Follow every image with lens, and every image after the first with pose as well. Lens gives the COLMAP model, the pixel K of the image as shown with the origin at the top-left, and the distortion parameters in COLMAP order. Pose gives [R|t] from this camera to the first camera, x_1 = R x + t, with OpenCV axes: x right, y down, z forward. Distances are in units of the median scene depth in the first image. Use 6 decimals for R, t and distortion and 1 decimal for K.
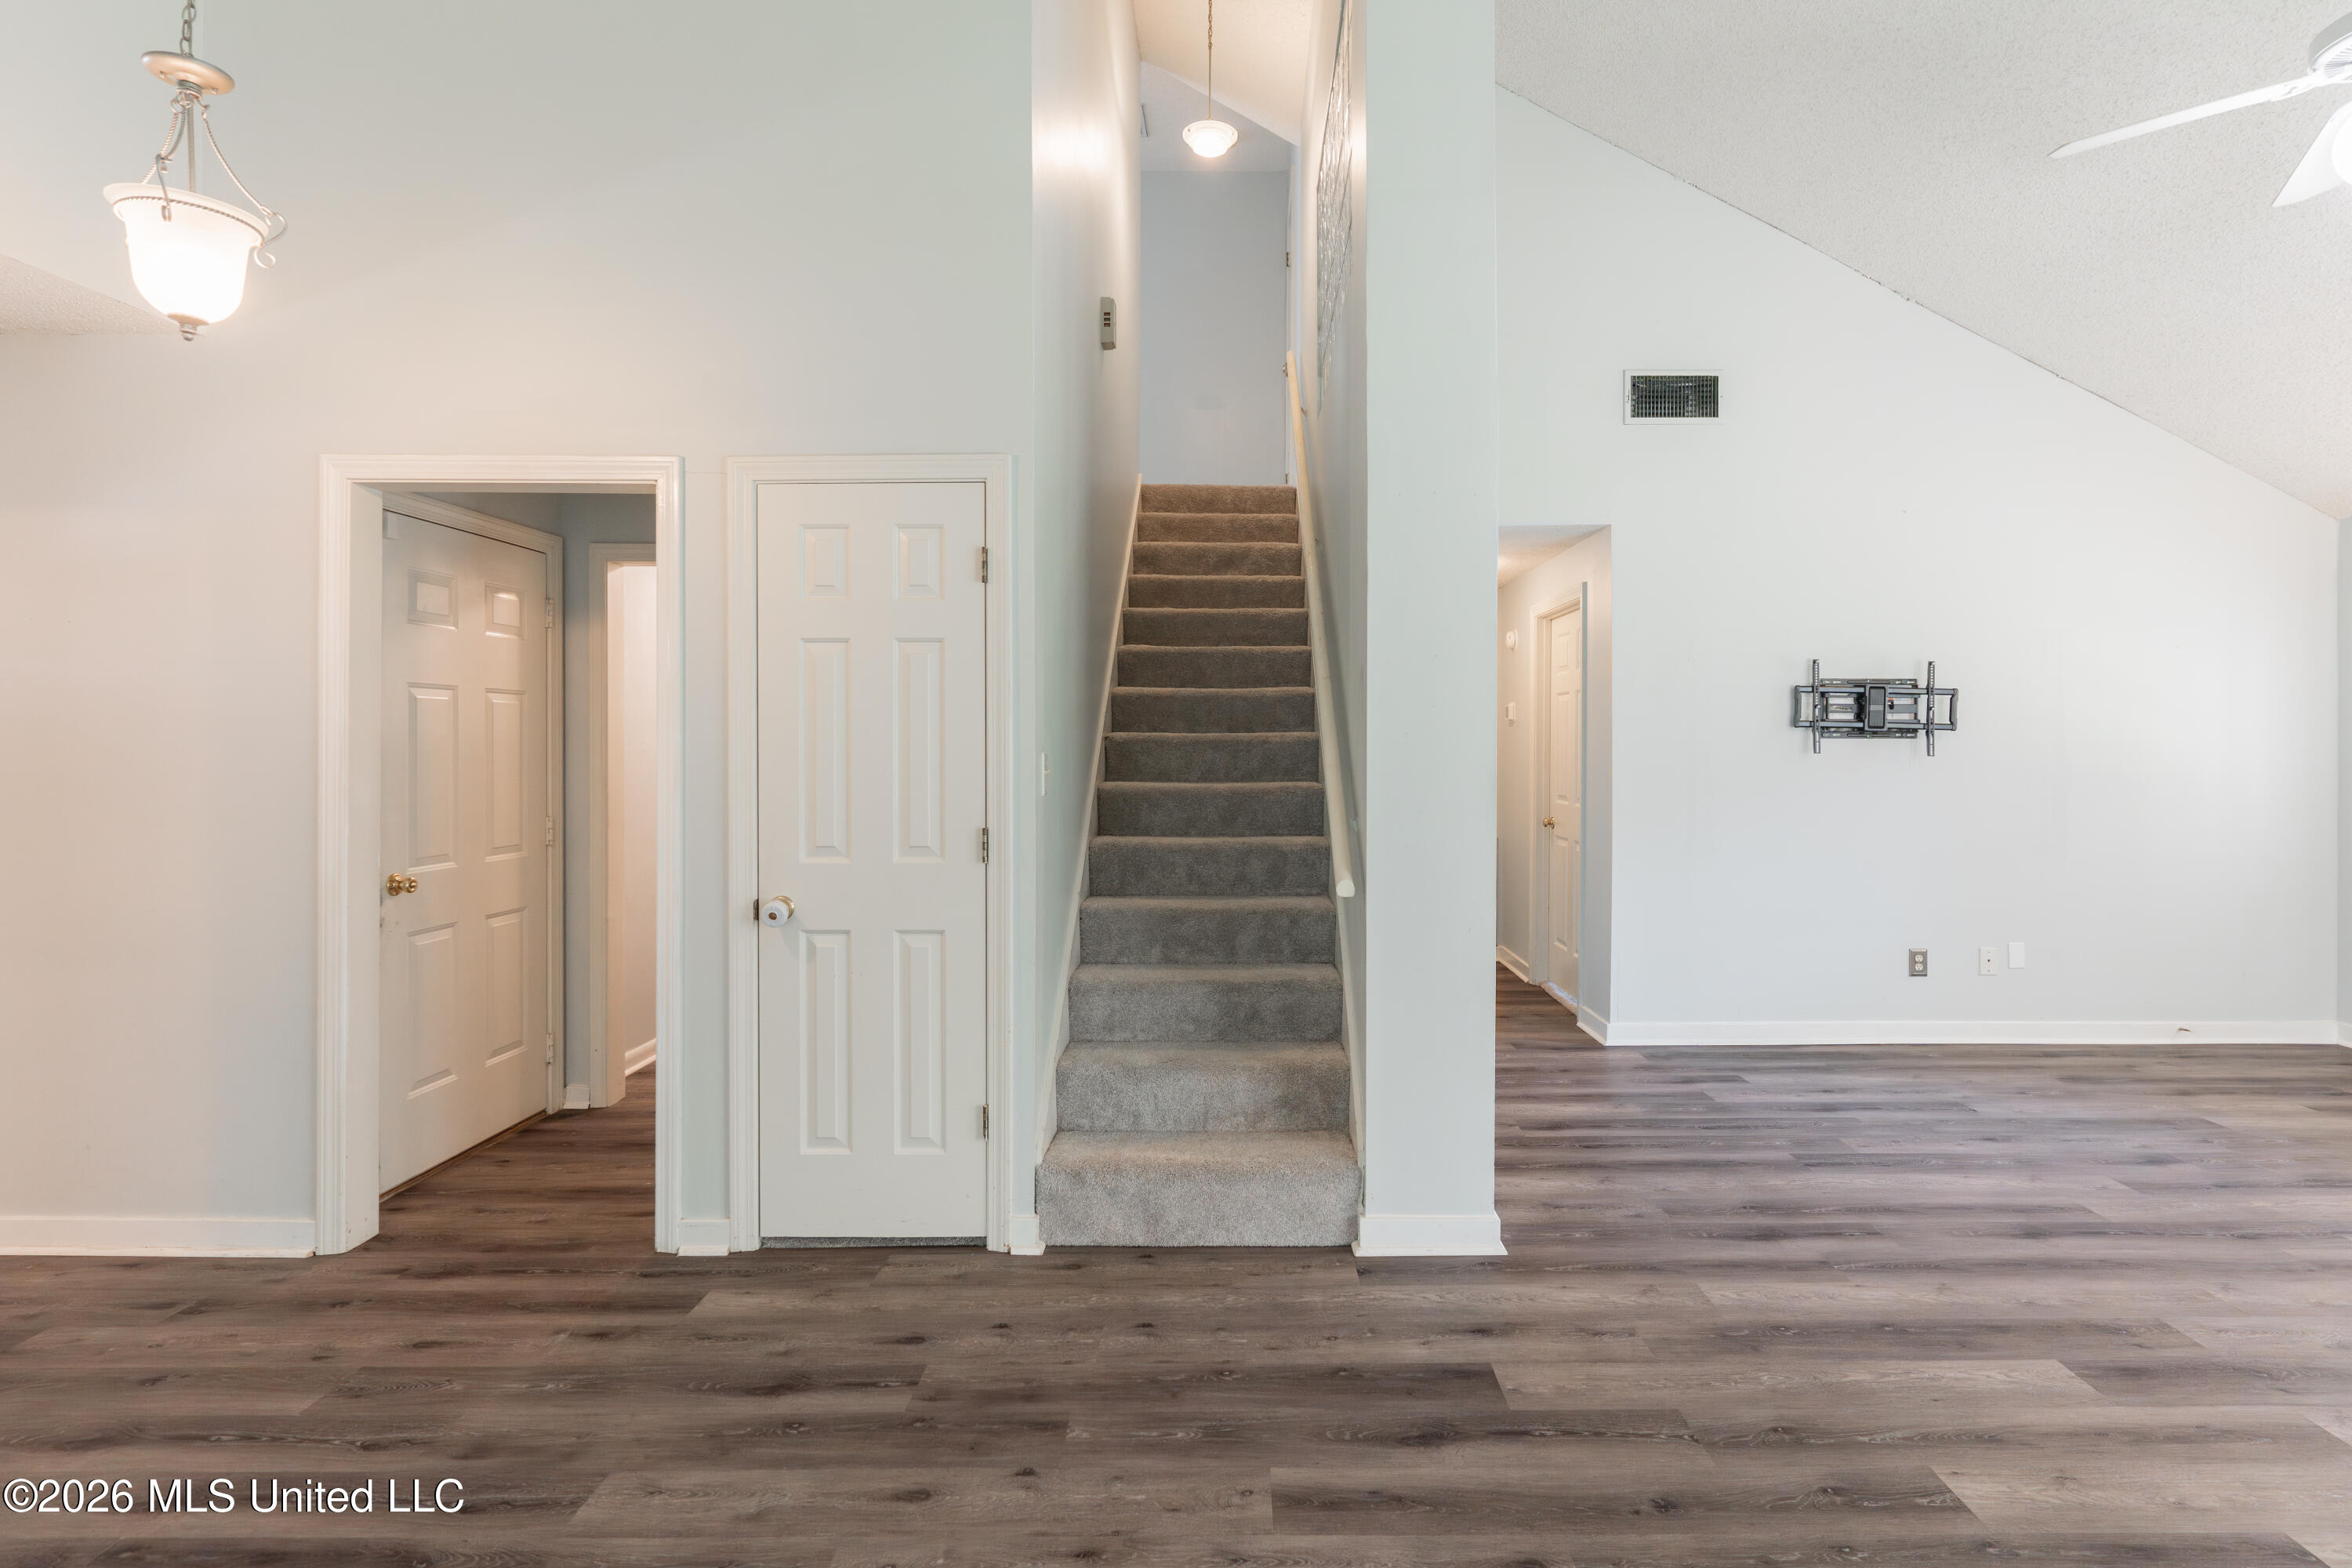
lens RADIAL K [[1154.8, 0, 1216.6], [0, 1154.8, 743.4], [0, 0, 1]] dist [0.004274, -0.000279]
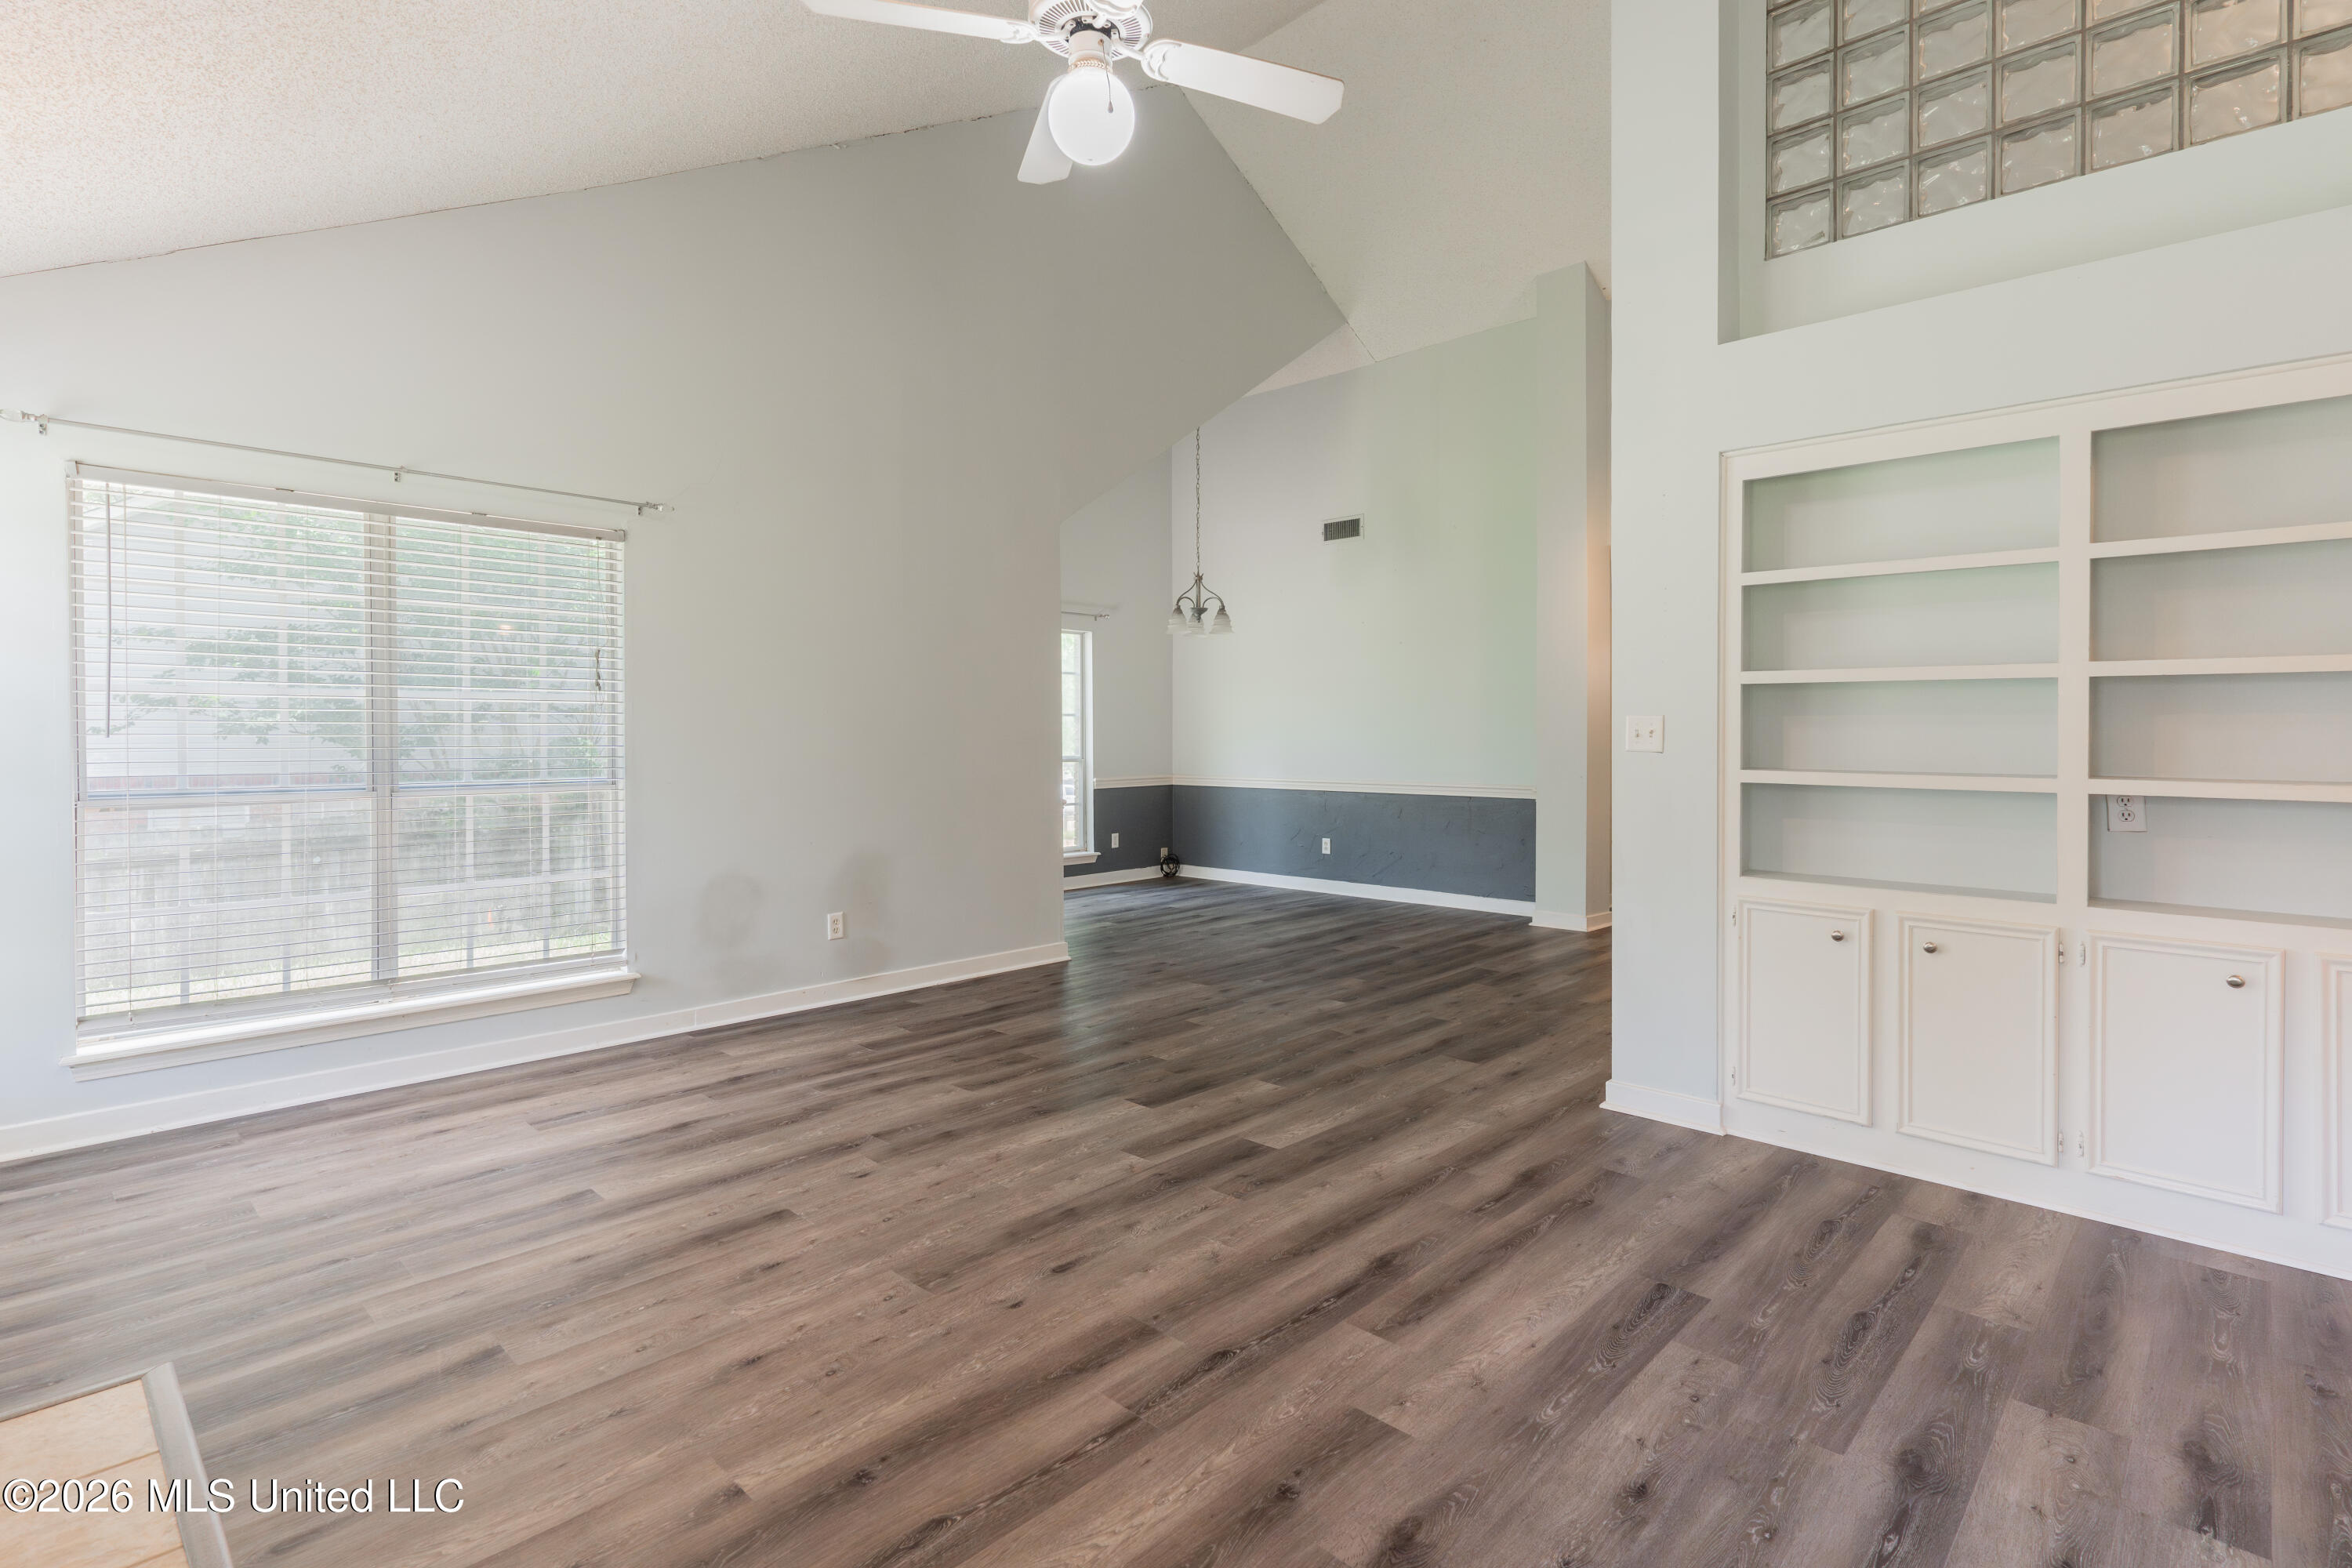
lens RADIAL K [[1137.4, 0, 1175.0], [0, 1137.4, 731.2], [0, 0, 1]] dist [-0.000872, 0.000017]
pose [[-0.691874, 0.004743, -0.722002, 1.266945], [0.002900, 0.999989, 0.003791, 0.018541], [0.722012, 0.000529, -0.691880, 1.310842]]
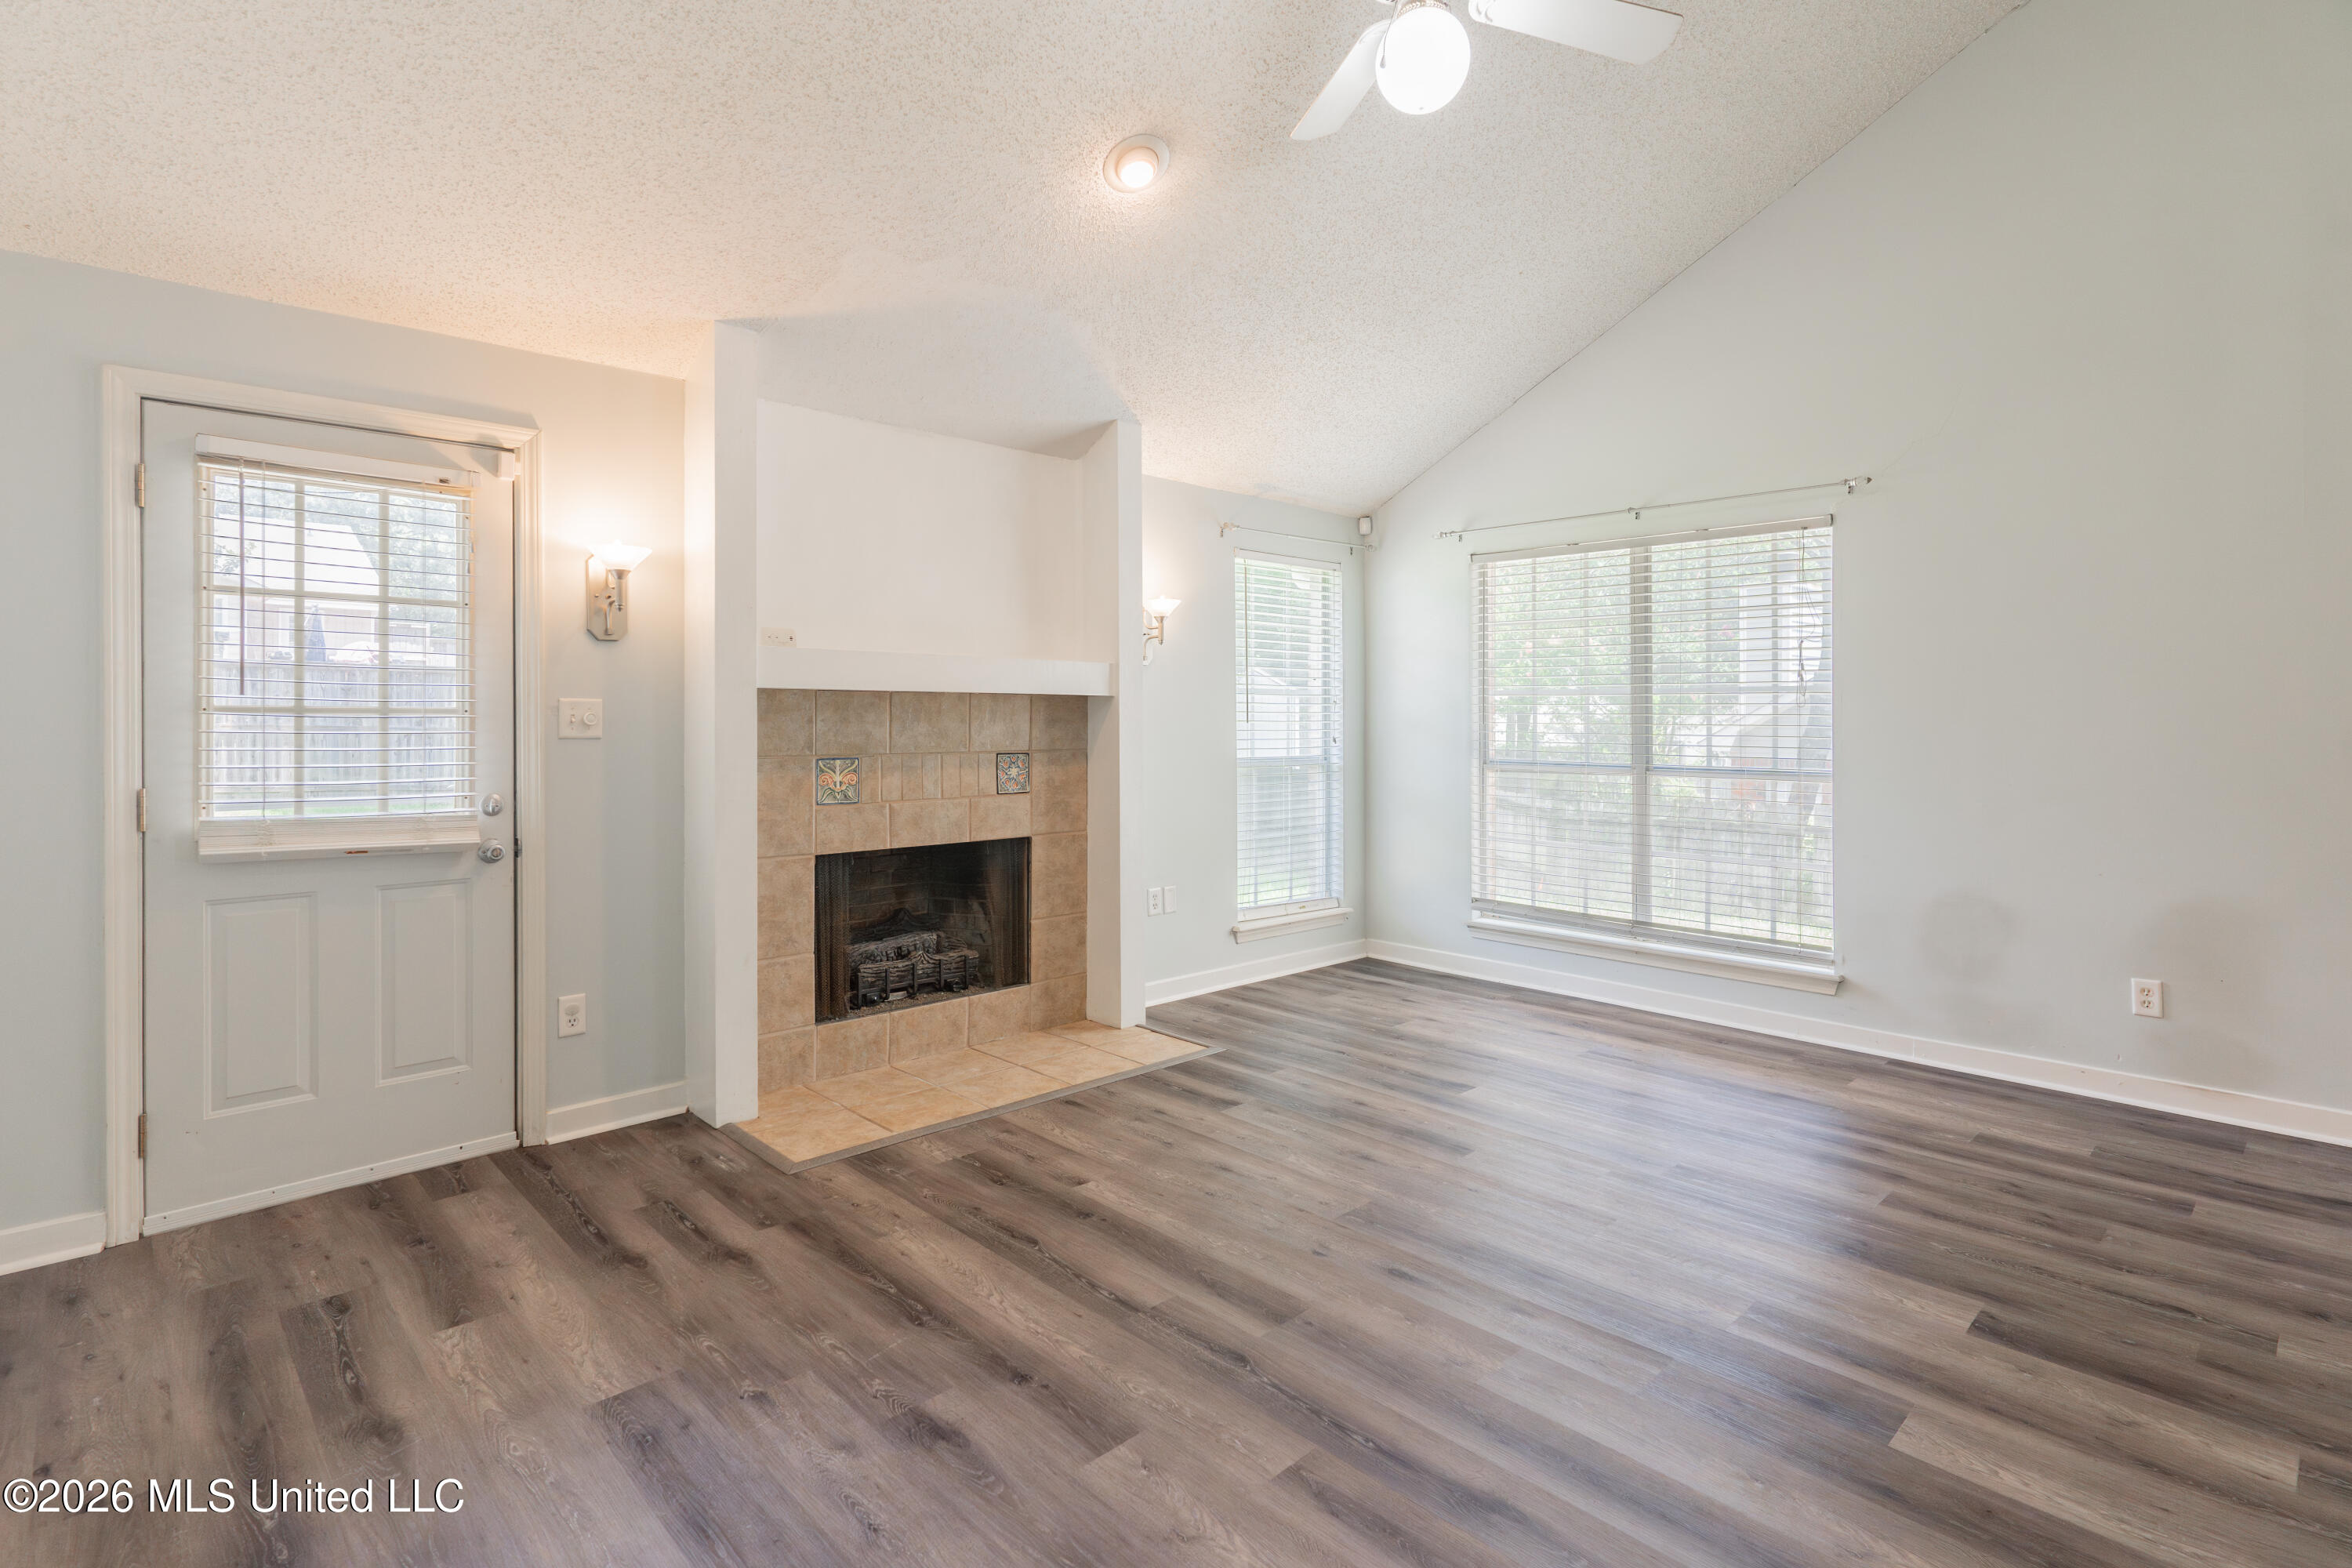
lens RADIAL K [[1132.7, 0, 1175.4], [0, 1132.7, 723.9], [0, 0, 1]] dist [0.002464, 0.000042]
pose [[-0.693950, -0.002161, 0.720020, 0.354814], [-0.001049, 0.999997, 0.001991, 0.021704], [-0.720022, 0.000627, -0.693951, 1.345734]]
